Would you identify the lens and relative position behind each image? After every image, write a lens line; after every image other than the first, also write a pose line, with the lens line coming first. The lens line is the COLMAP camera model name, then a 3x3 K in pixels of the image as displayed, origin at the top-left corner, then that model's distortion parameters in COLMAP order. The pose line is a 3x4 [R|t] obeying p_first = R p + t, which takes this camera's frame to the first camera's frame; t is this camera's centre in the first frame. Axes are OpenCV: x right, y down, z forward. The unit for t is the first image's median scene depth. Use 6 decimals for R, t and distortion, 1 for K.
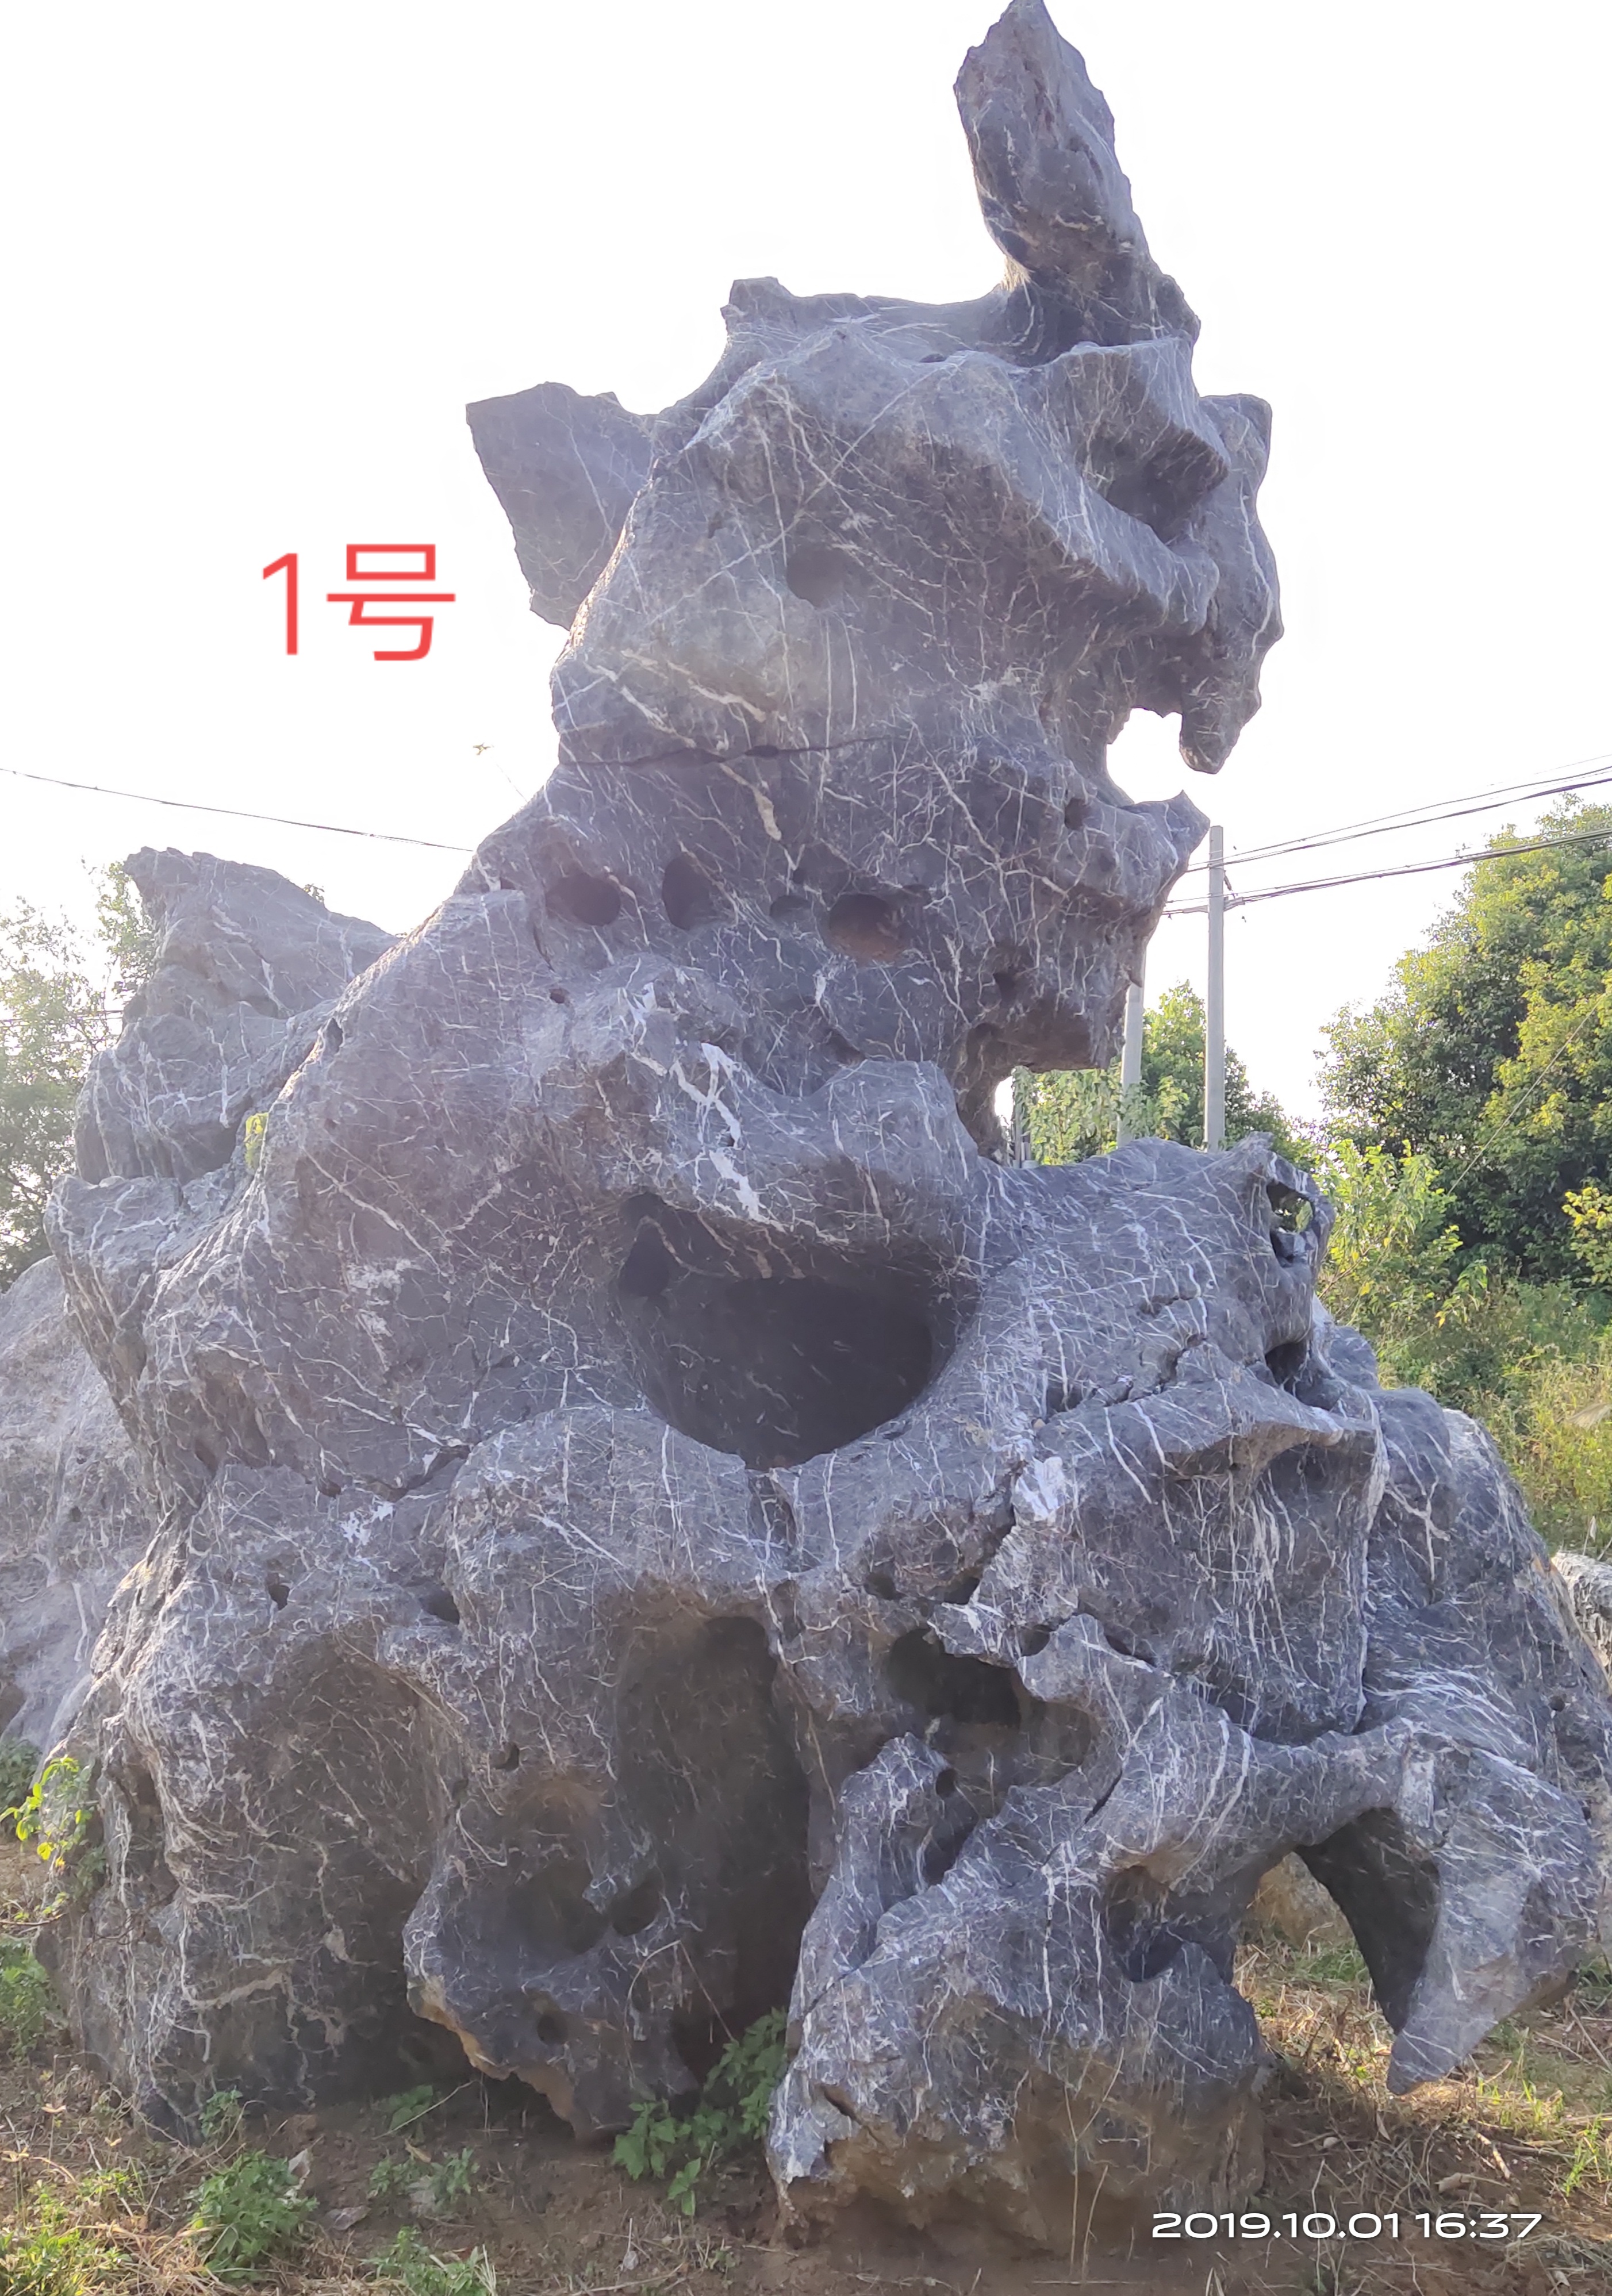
lens RADIAL K [[2078.0, 0, 806.8], [0, 2078.0, 1148.5], [0, 0, 1]] dist [0.060048, 0.004610]
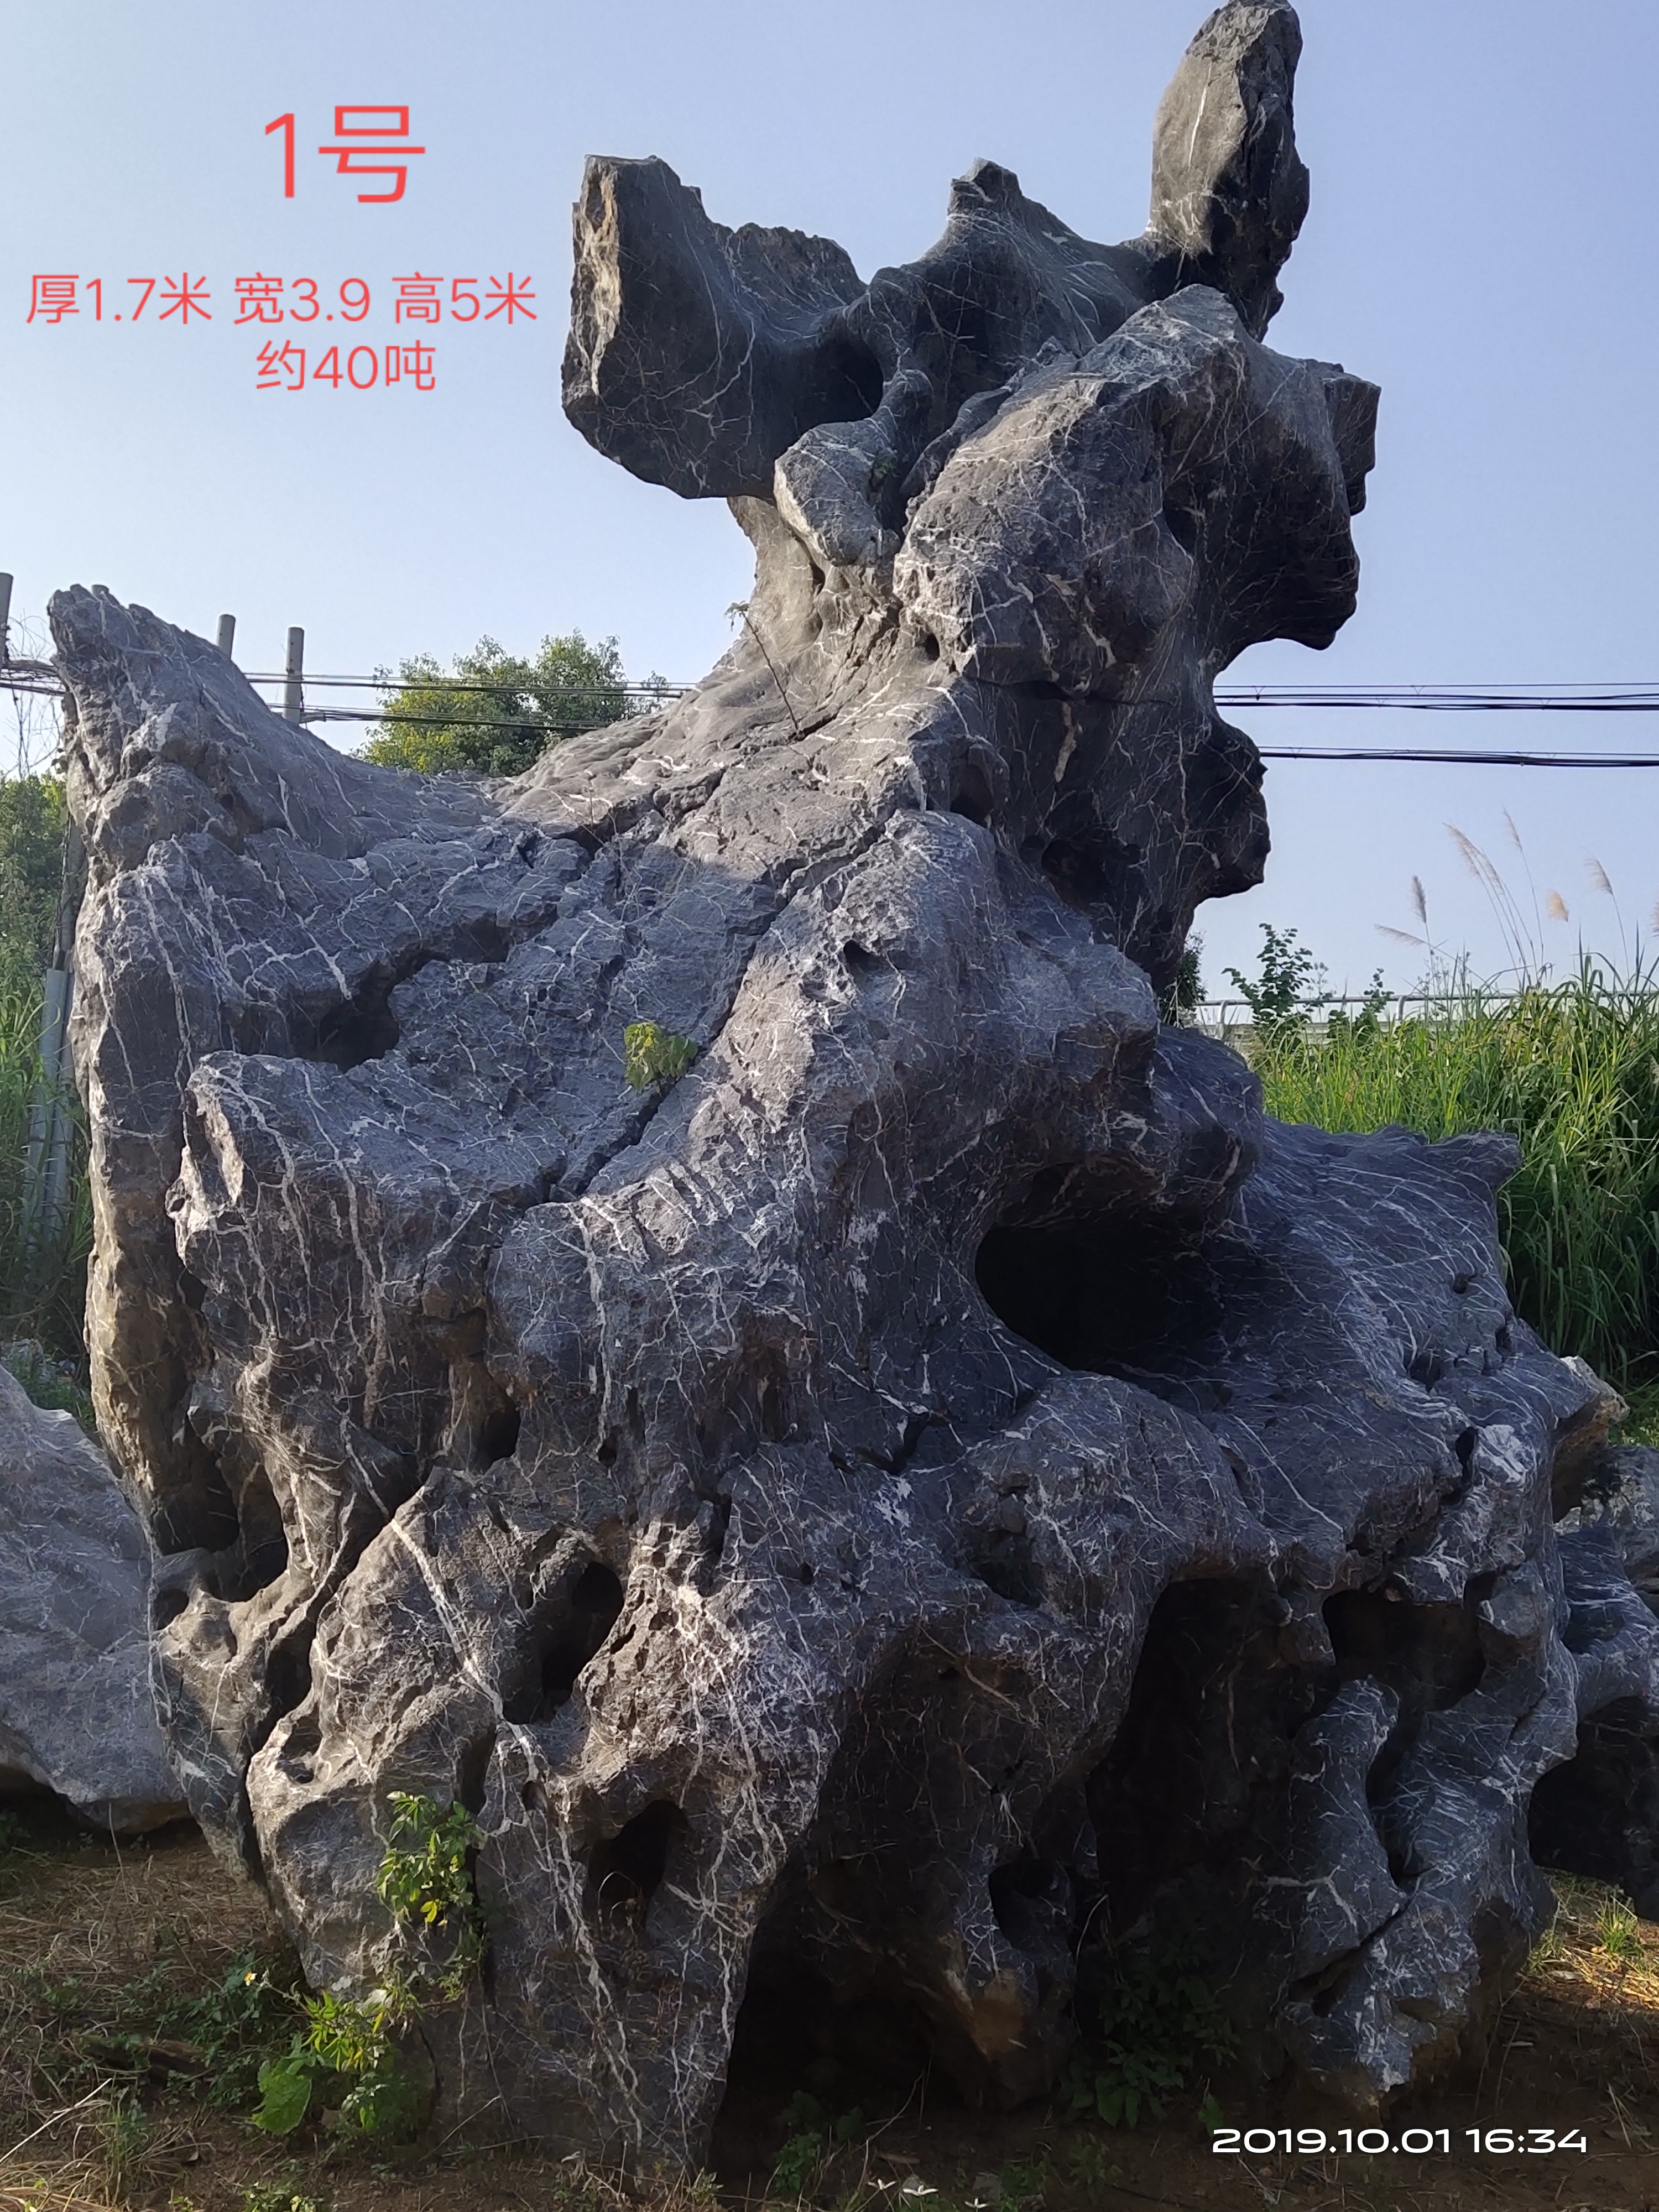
lens RADIAL K [[2203.4, 0, 832.9], [0, 2203.4, 1104.2], [0, 0, 1]] dist [0.056858, 0.000000]
pose [[0.771034, 0.062425, 0.633726, -0.890275], [-0.109709, 0.993325, 0.035633, -0.027240], [-0.627272, -0.097000, 0.772736, 0.293975]]
